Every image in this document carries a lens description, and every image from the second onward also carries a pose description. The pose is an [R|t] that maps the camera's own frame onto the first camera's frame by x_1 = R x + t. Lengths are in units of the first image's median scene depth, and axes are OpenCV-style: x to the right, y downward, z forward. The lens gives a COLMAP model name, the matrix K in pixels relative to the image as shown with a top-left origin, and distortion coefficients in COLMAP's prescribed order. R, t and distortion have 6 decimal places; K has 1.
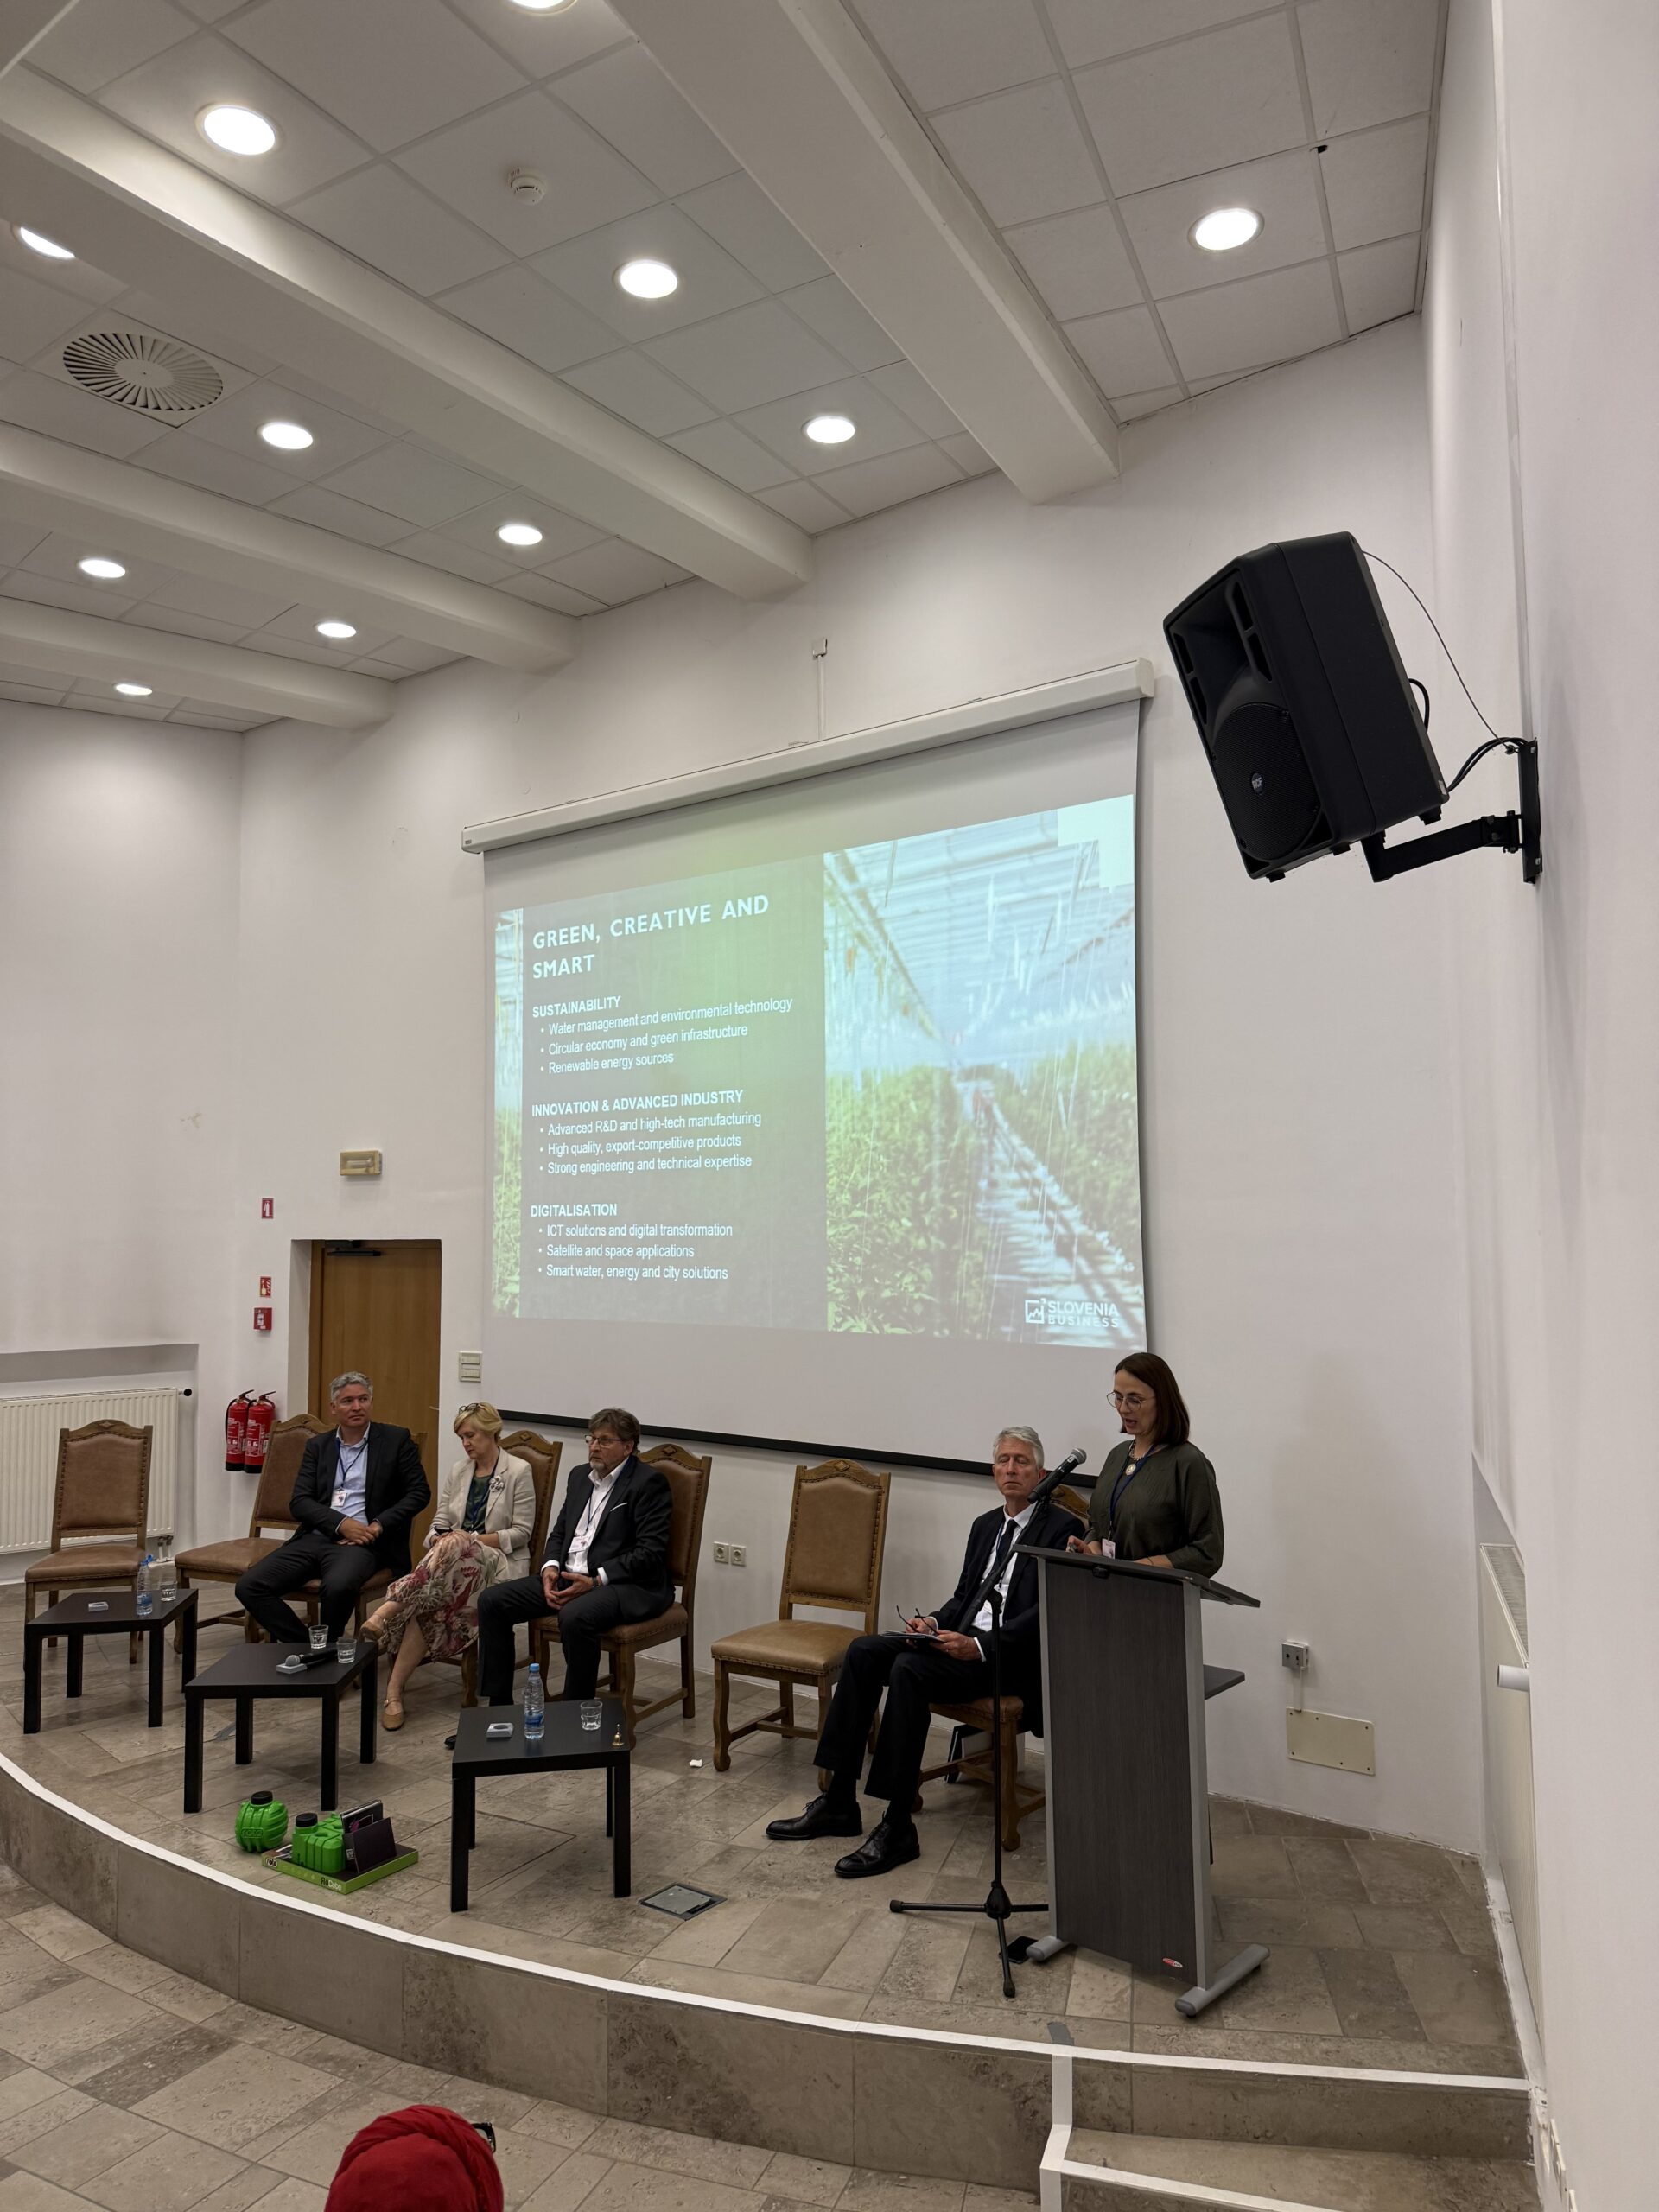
lens RADIAL K [[1564.0, 0, 815.5], [0, 1564.0, 1098.2], [0, 0, 1]] dist [0.064068, -0.043249]
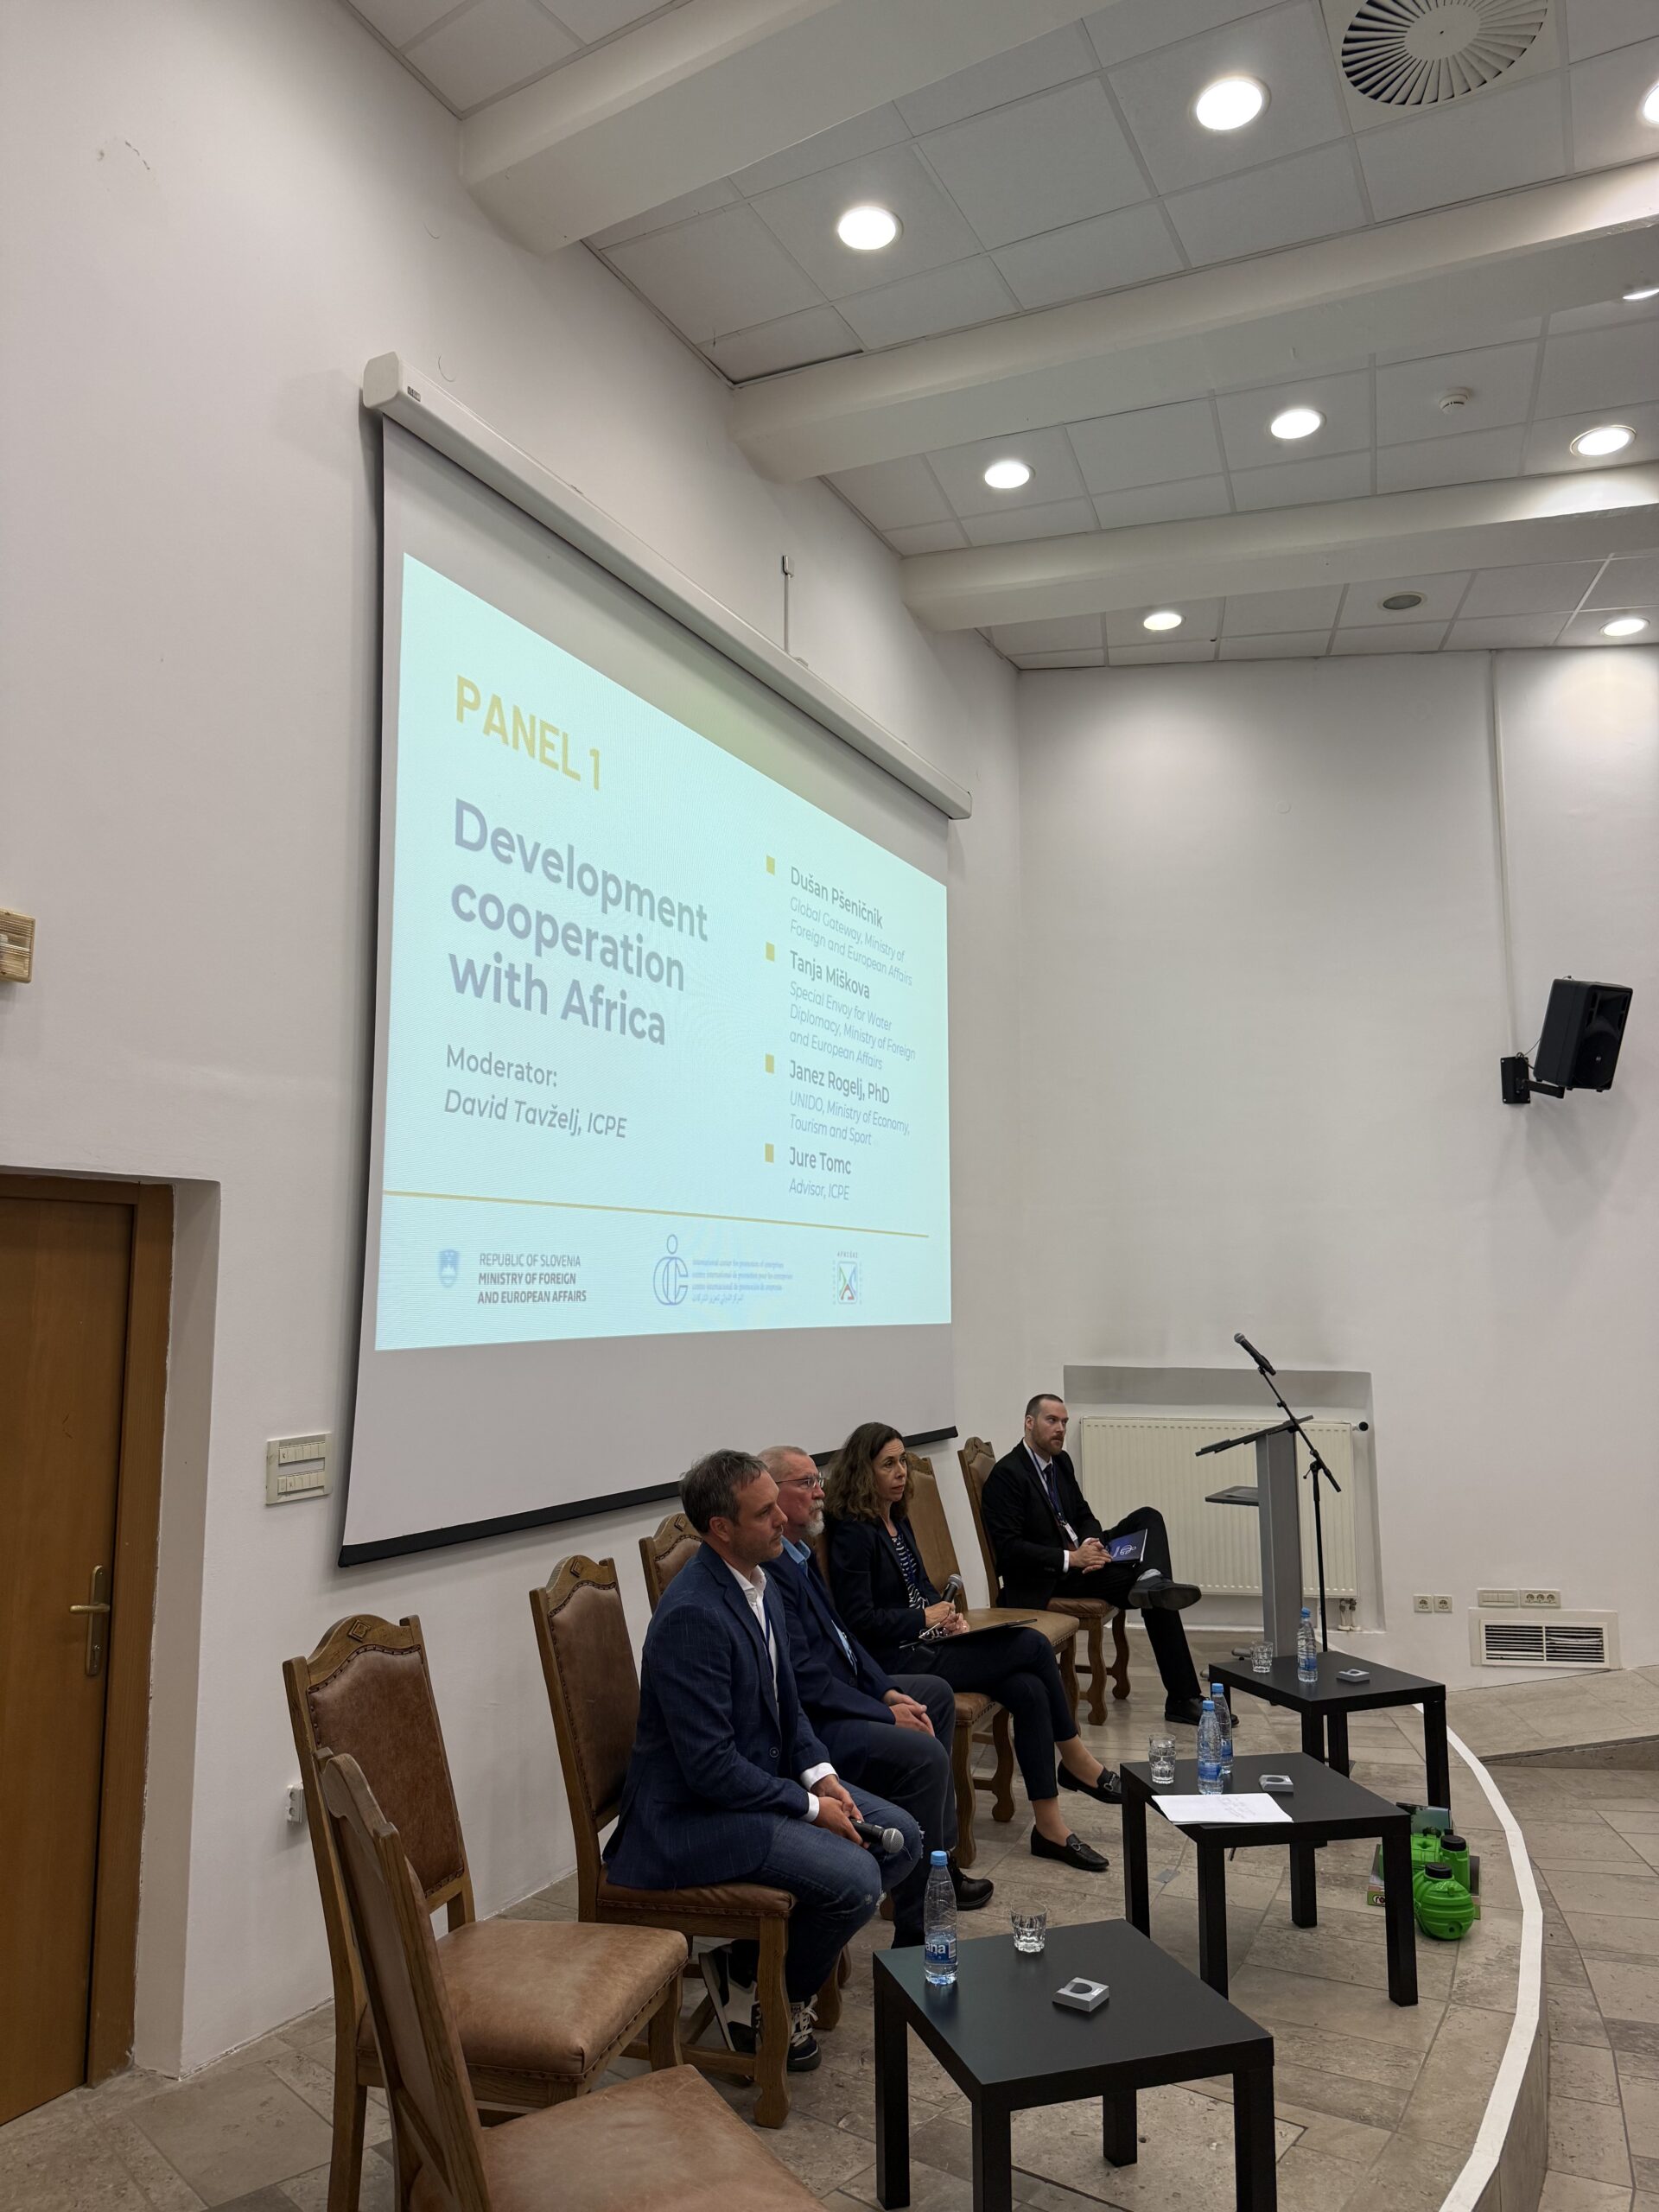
lens RADIAL K [[1564.0, 0, 837.2], [0, 1564.0, 1096.6], [0, 0, 1]] dist [0.064068, -0.043249]
pose [[-0.214239, 0.134363, 0.967496, -0.708036], [-0.068105, 0.986029, -0.152017, 0.123971], [-0.974404, -0.098459, -0.202095, 0.948914]]
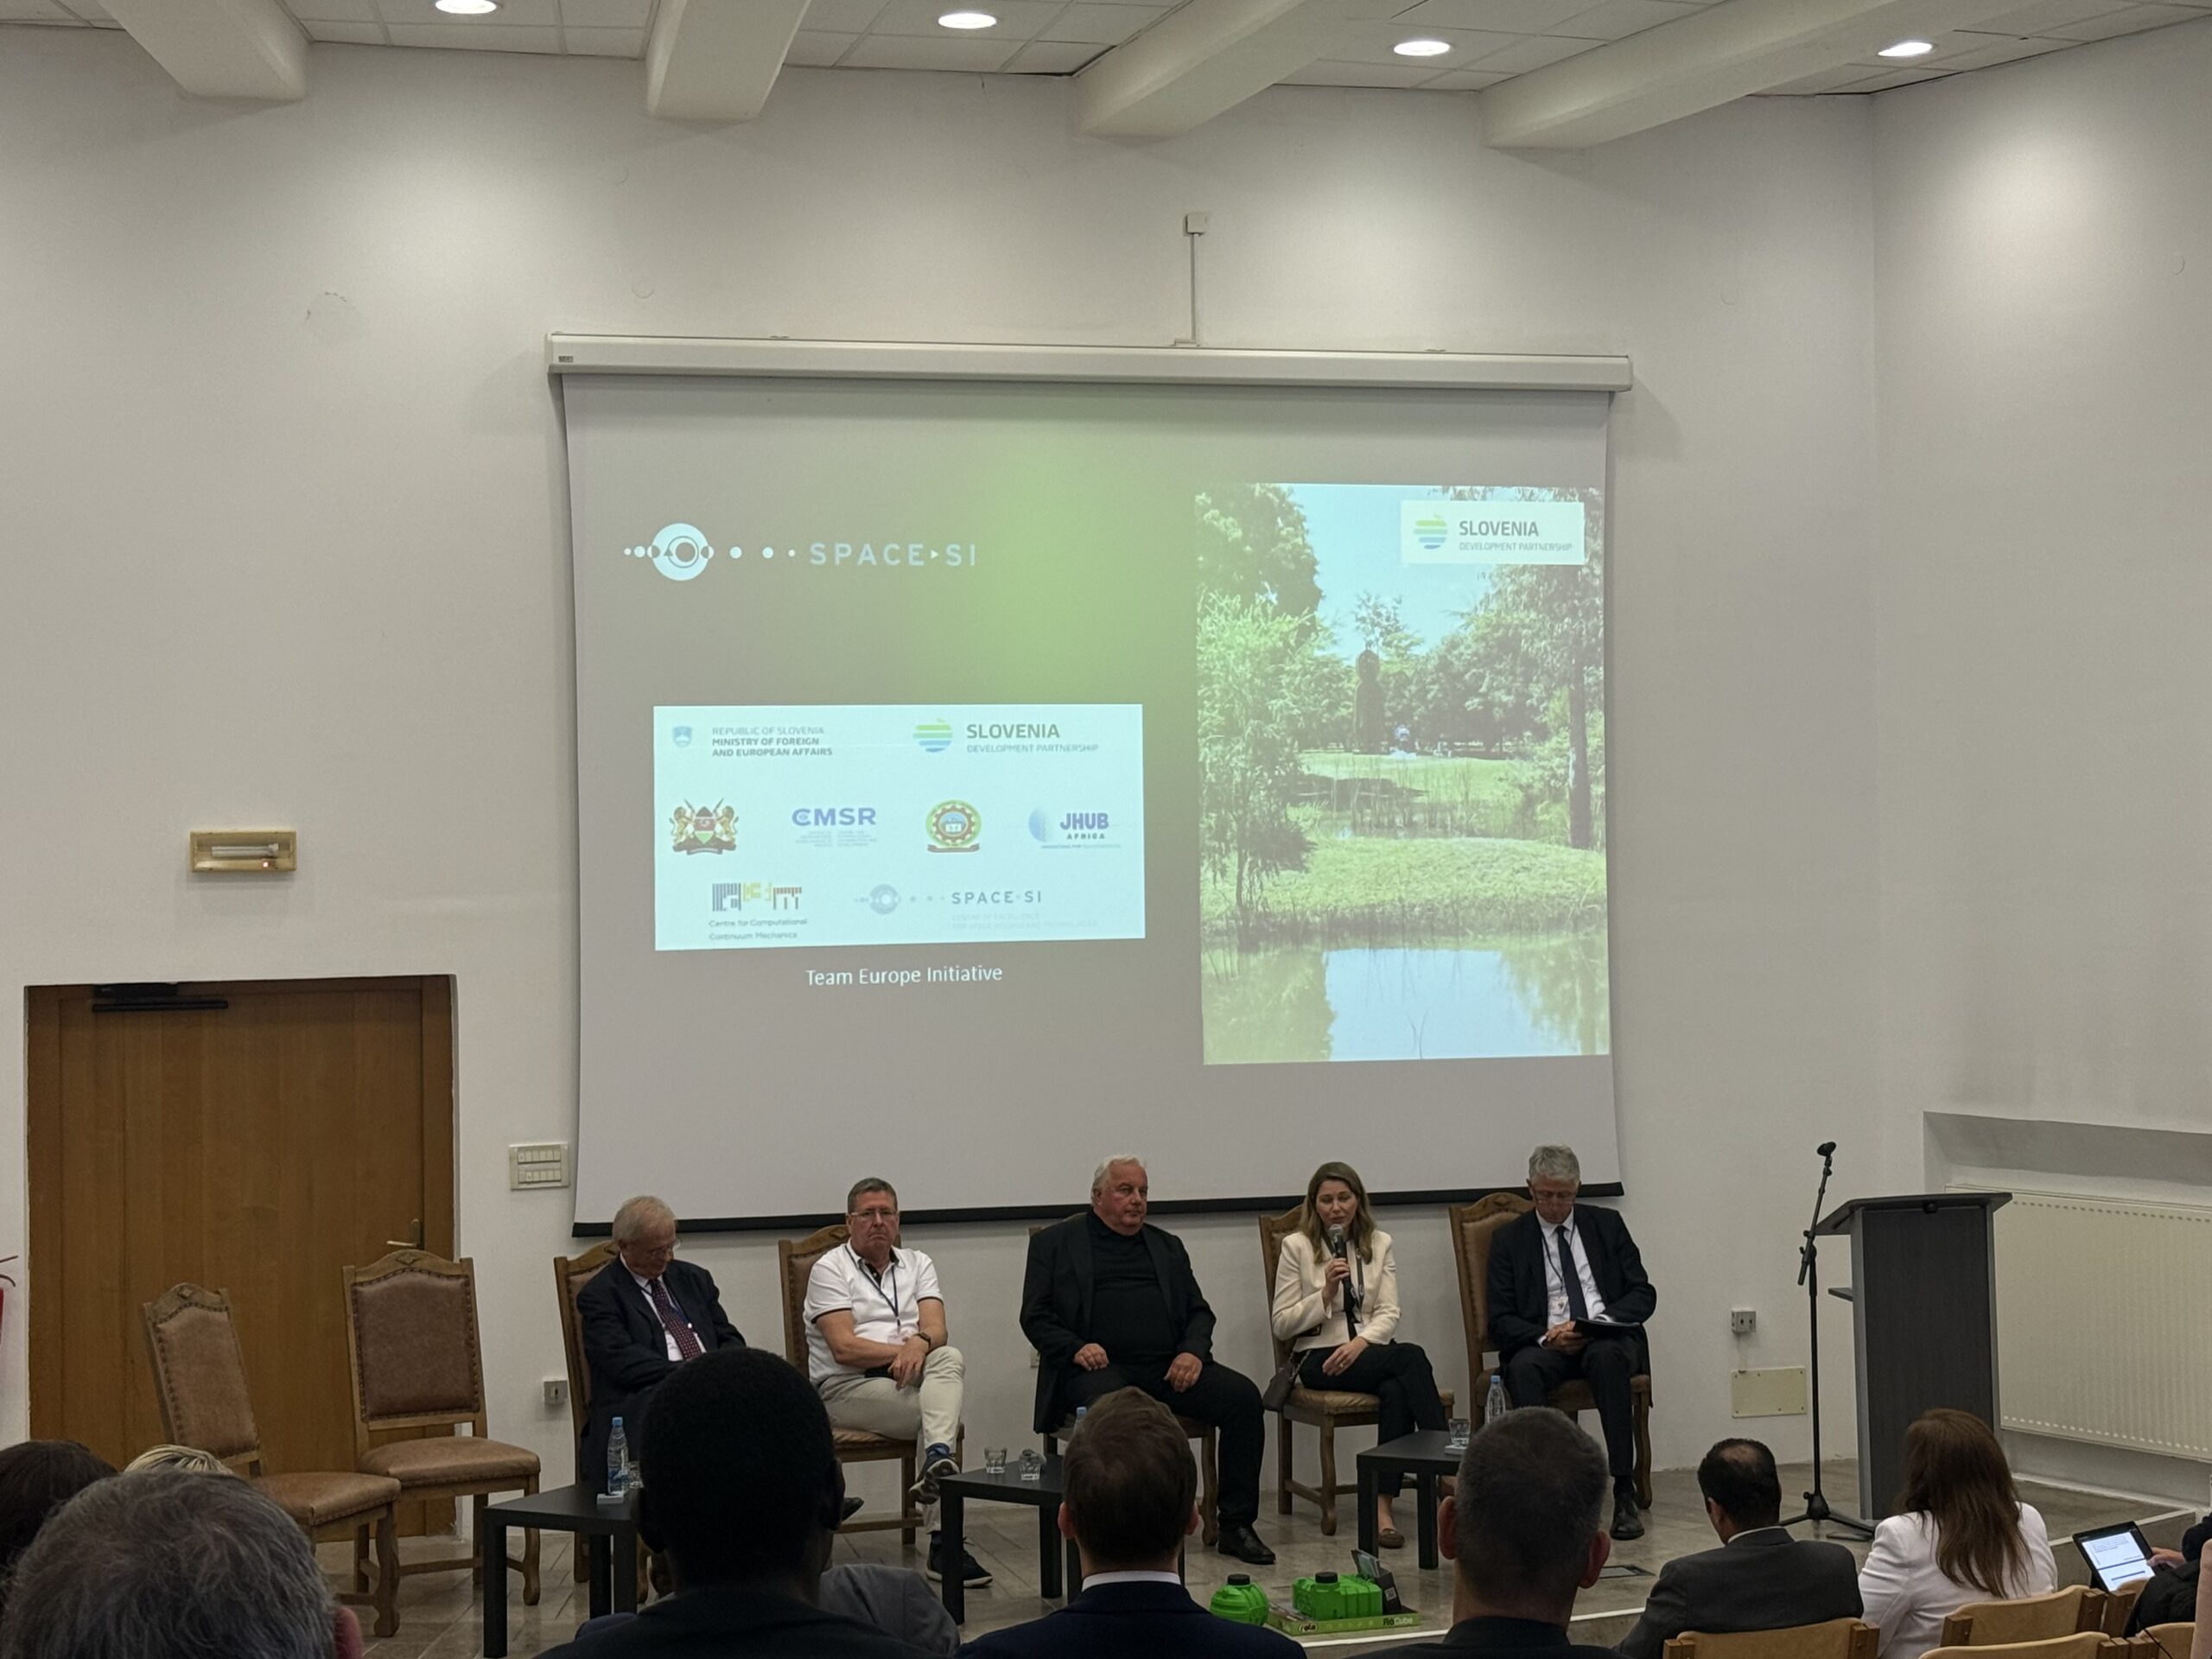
lens RADIAL K [[3803.0, 0, 1099.1], [0, 3803.0, 810.7], [0, 0, 1]] dist [0.119804, 0.000000]
pose [[0.595573, 0.009958, 0.803240, -1.354889], [-0.049548, 0.998475, 0.024360, -0.027057], [-0.801772, -0.054307, 0.595158, -0.124688]]
